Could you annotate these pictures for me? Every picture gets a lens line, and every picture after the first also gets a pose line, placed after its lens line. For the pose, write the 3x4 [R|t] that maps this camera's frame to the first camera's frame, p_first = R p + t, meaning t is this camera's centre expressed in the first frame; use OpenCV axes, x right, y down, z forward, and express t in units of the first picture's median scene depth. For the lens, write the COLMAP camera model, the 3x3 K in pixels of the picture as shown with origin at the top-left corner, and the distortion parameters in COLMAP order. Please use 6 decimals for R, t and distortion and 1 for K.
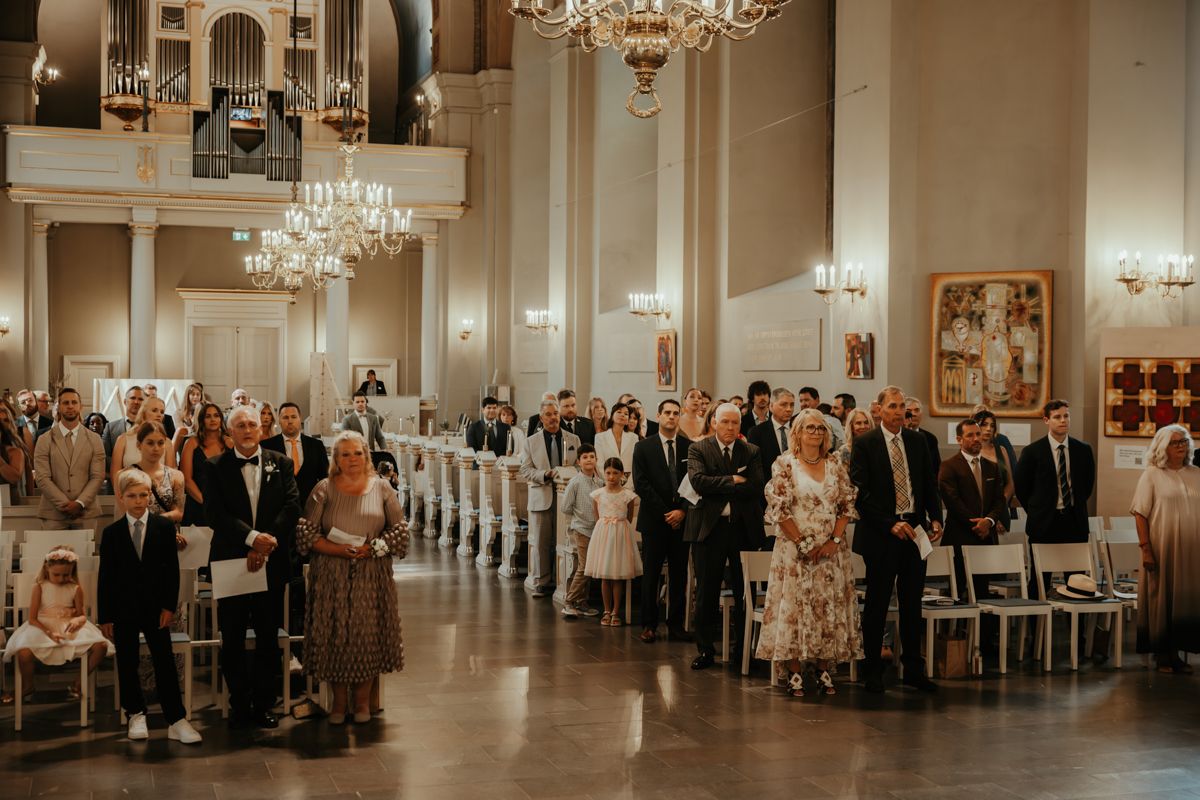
lens RADIAL K [[1592.4, 0, 599.8], [0, 1592.4, 373.3], [0, 0, 1]] dist [0.013931, 0.025422]
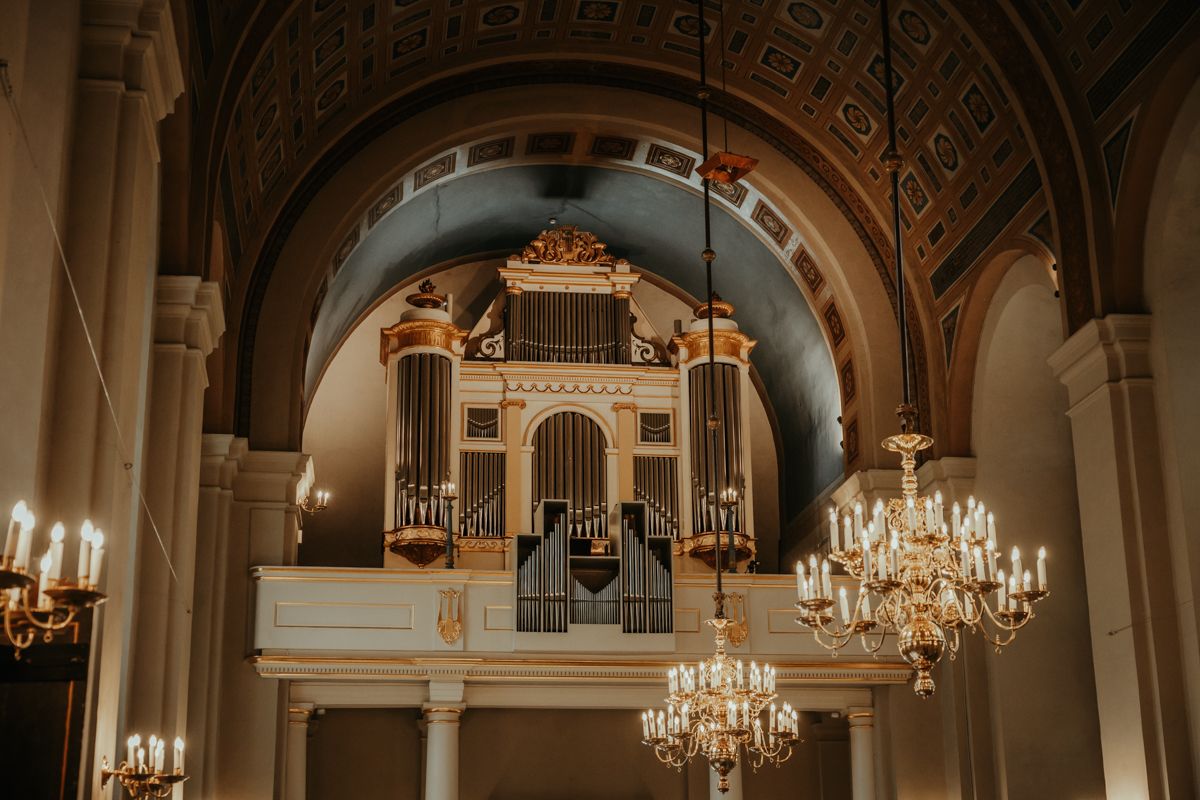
lens RADIAL K [[1756.5, 0, 600.0], [0, 1756.5, 400.0], [0, 0, 1]] dist [-0.021994, -0.000060]
pose [[0.986649, -0.064165, -0.149686, -0.097499], [0.017058, 0.954774, -0.296841, 0.004958], [0.161963, 0.290325, 0.943122, 0.260617]]
